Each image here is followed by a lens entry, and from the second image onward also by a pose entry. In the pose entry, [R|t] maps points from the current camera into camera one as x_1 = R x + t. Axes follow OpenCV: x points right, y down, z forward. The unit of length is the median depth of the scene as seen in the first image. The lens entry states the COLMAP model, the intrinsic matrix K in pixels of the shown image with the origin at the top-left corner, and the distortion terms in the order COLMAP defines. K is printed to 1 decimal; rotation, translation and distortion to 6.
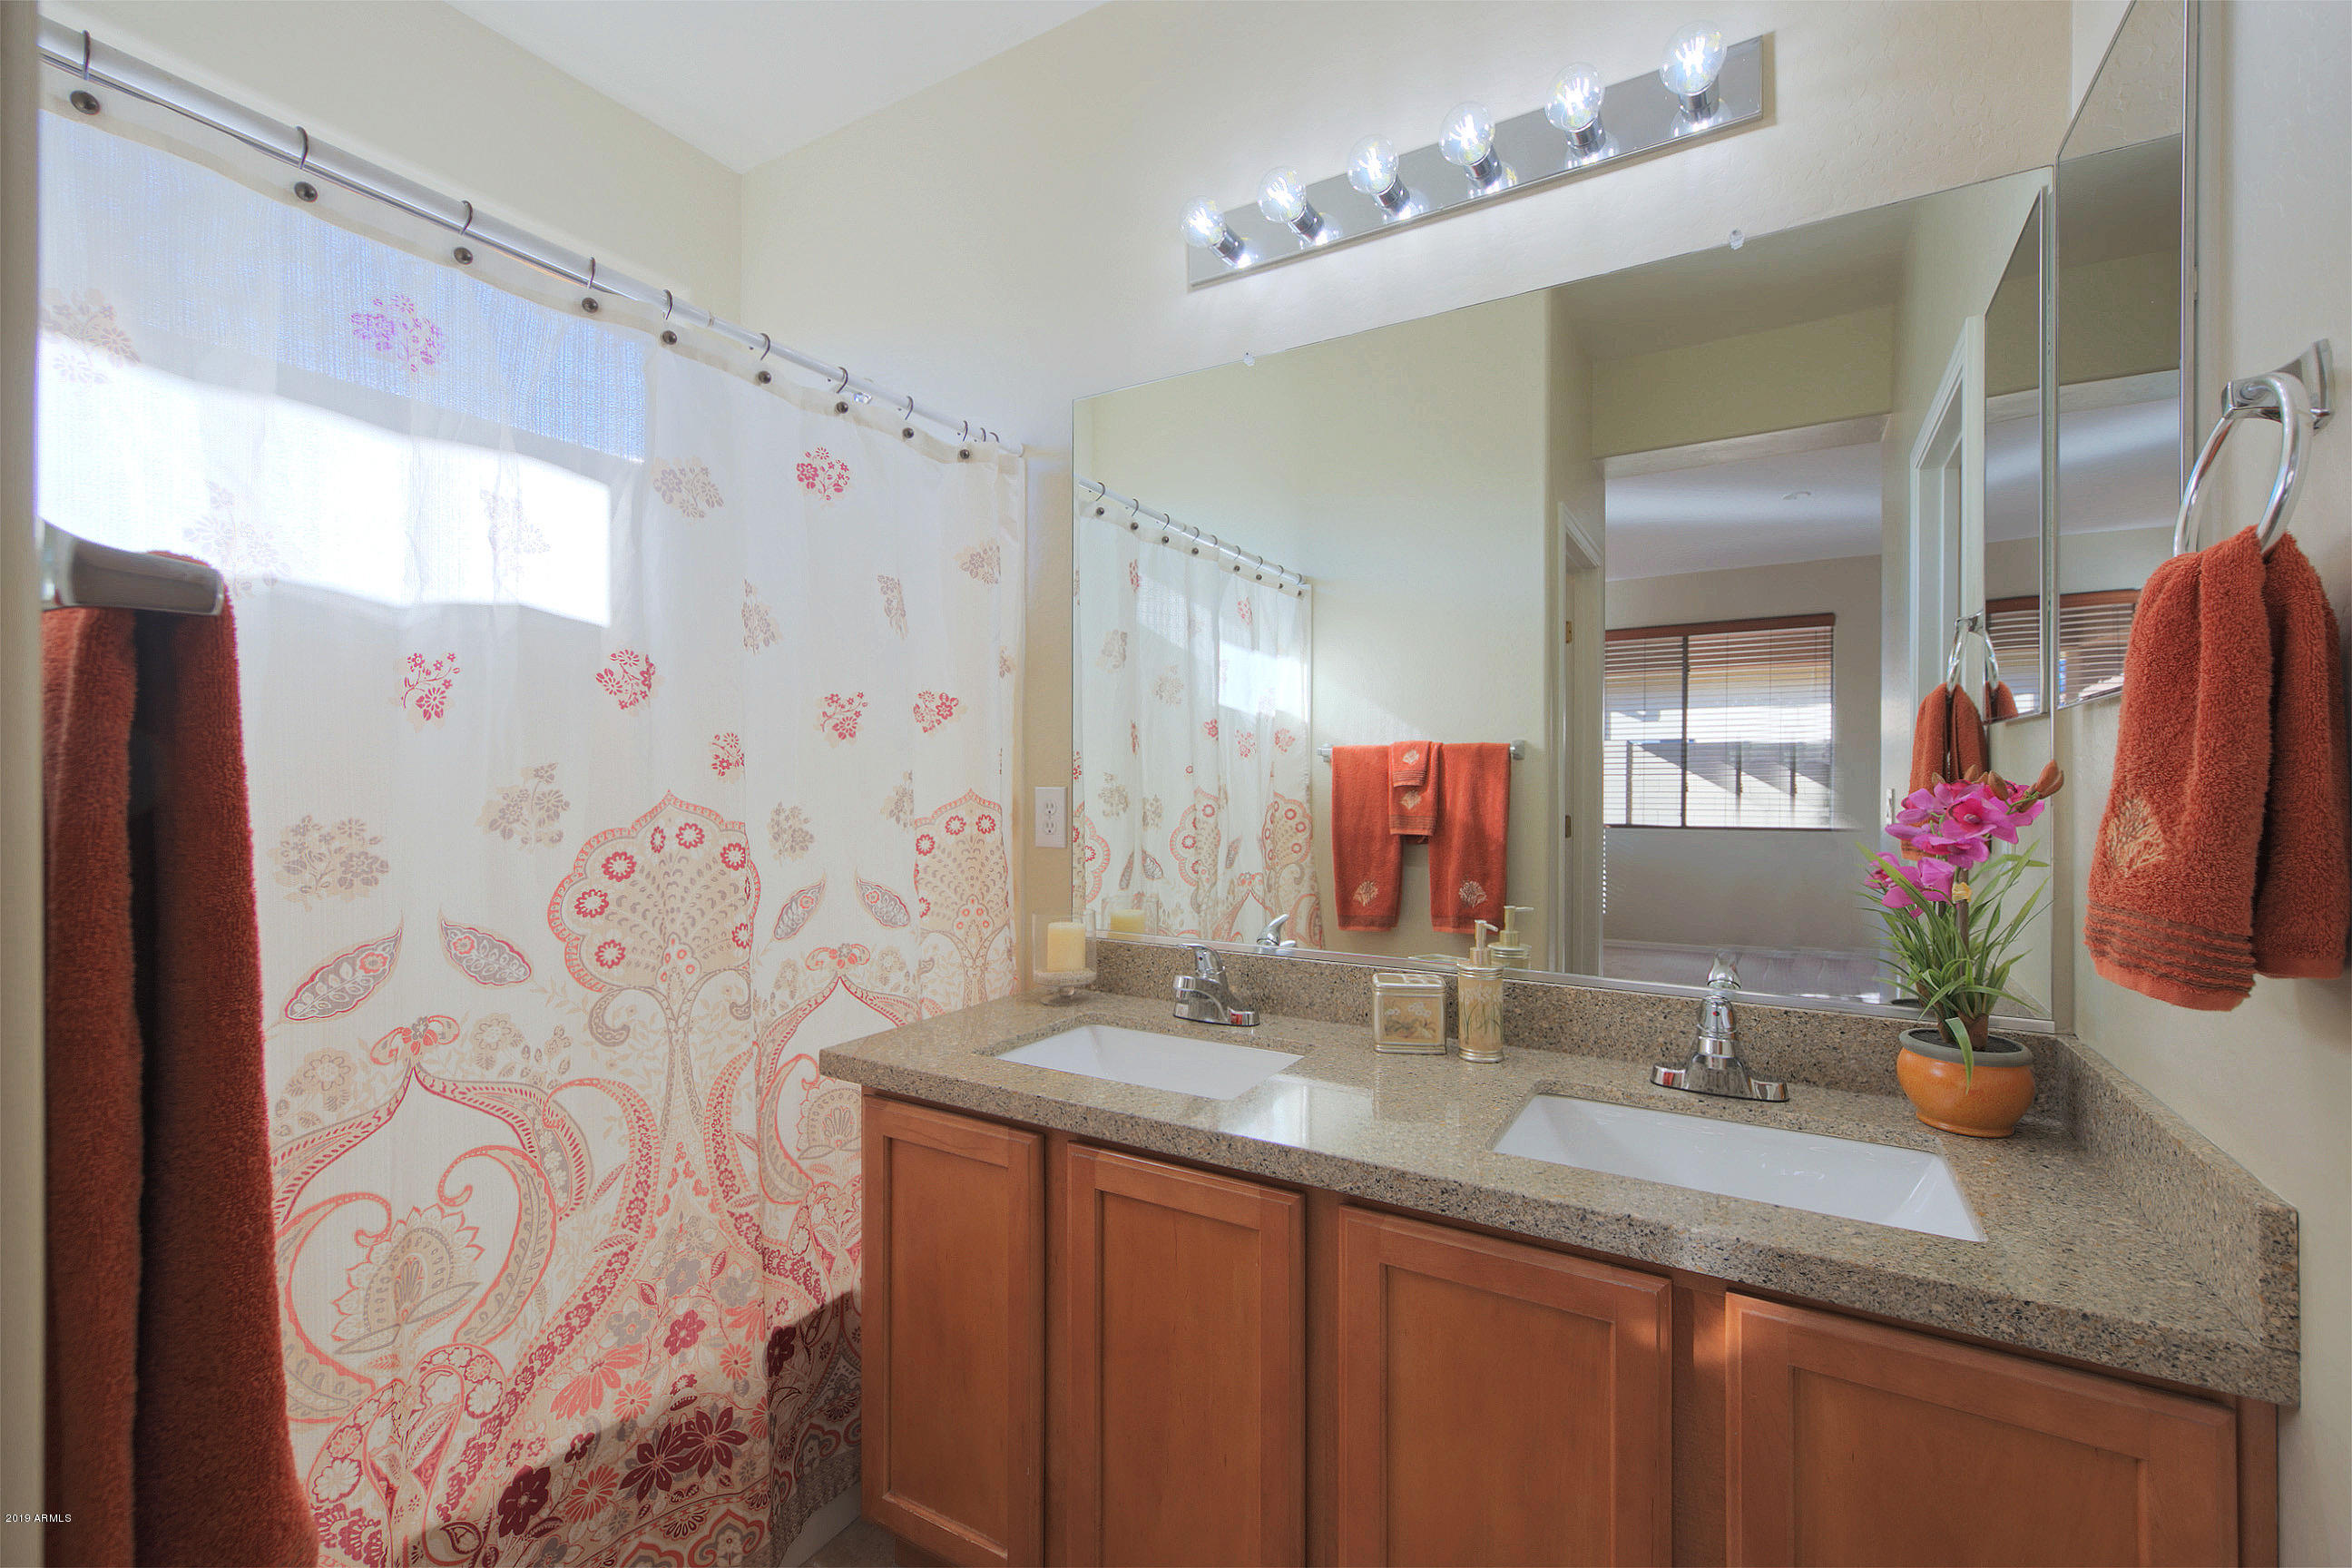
lens RADIAL K [[988.4, 0, 1182.1], [0, 988.4, 777.6], [0, 0, 1]] dist [0.003780, 0.000202]
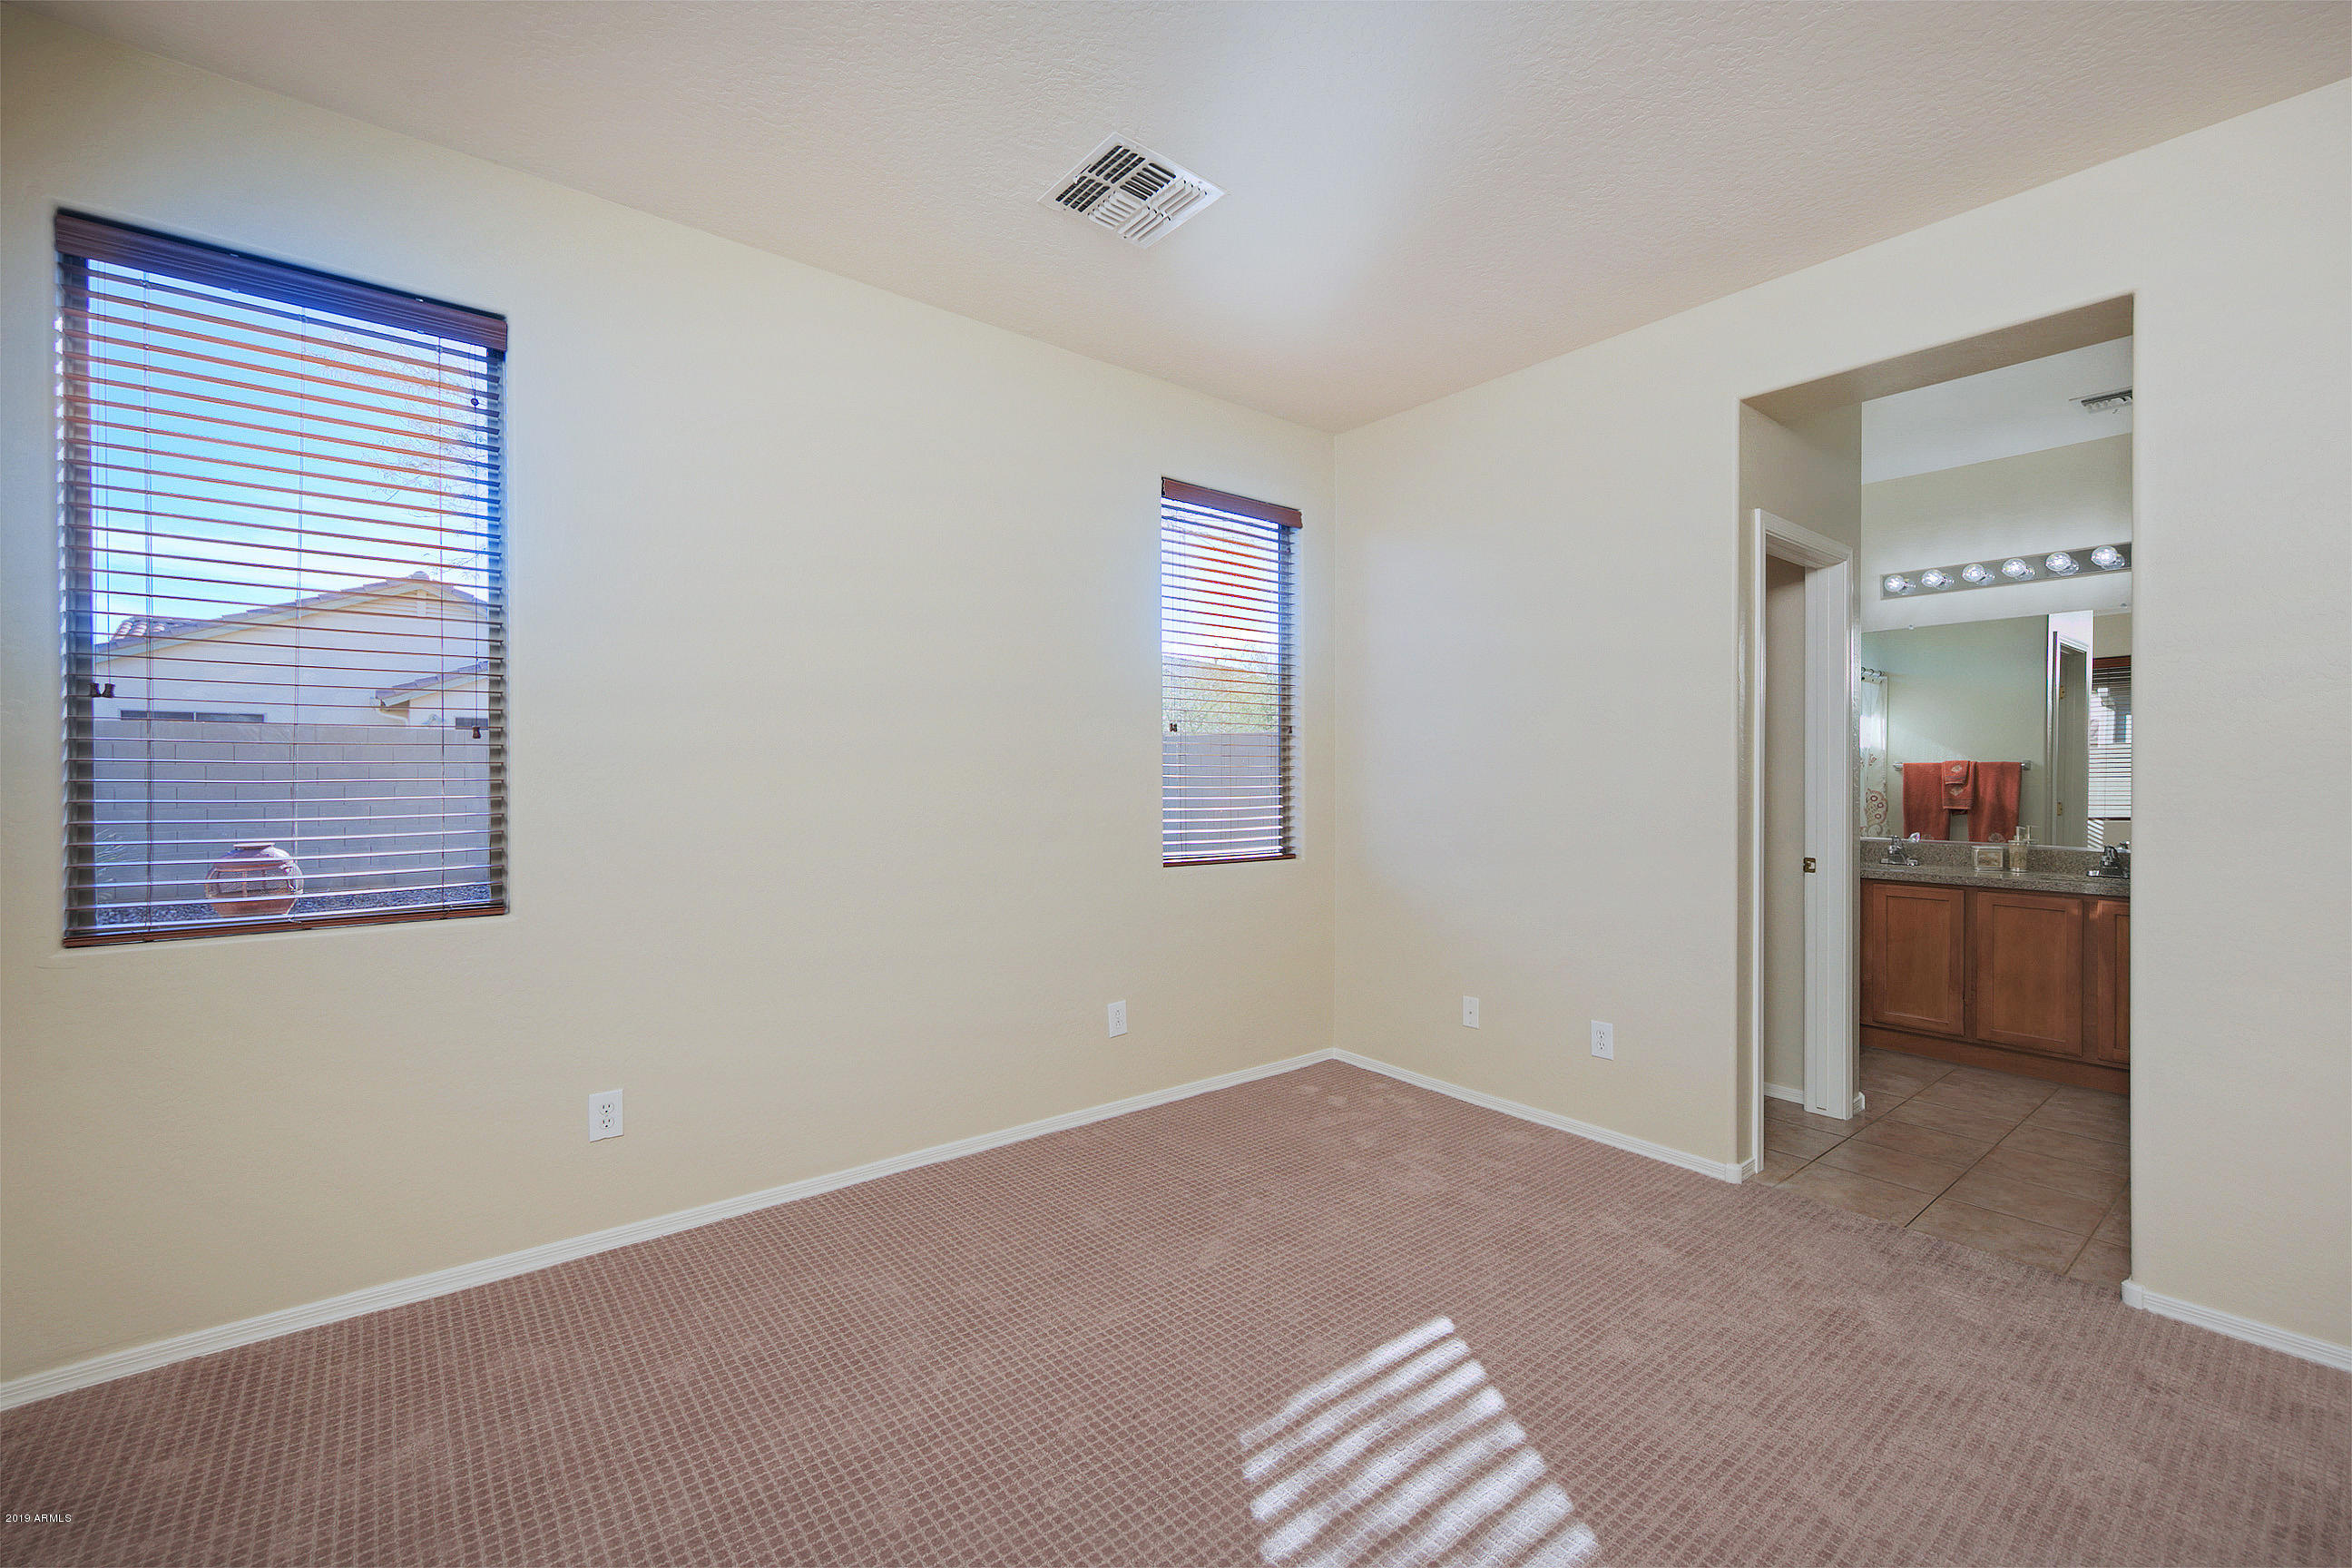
lens RADIAL K [[988.4, 0, 1182.6], [0, 988.4, 784.5], [0, 0, 1]] dist [0.003780, 0.000202]
pose [[0.936560, 0.008545, -0.350404, -0.506561], [-0.005694, 0.999942, 0.009163, 0.000514], [0.350462, -0.006587, 0.936554, -1.342375]]
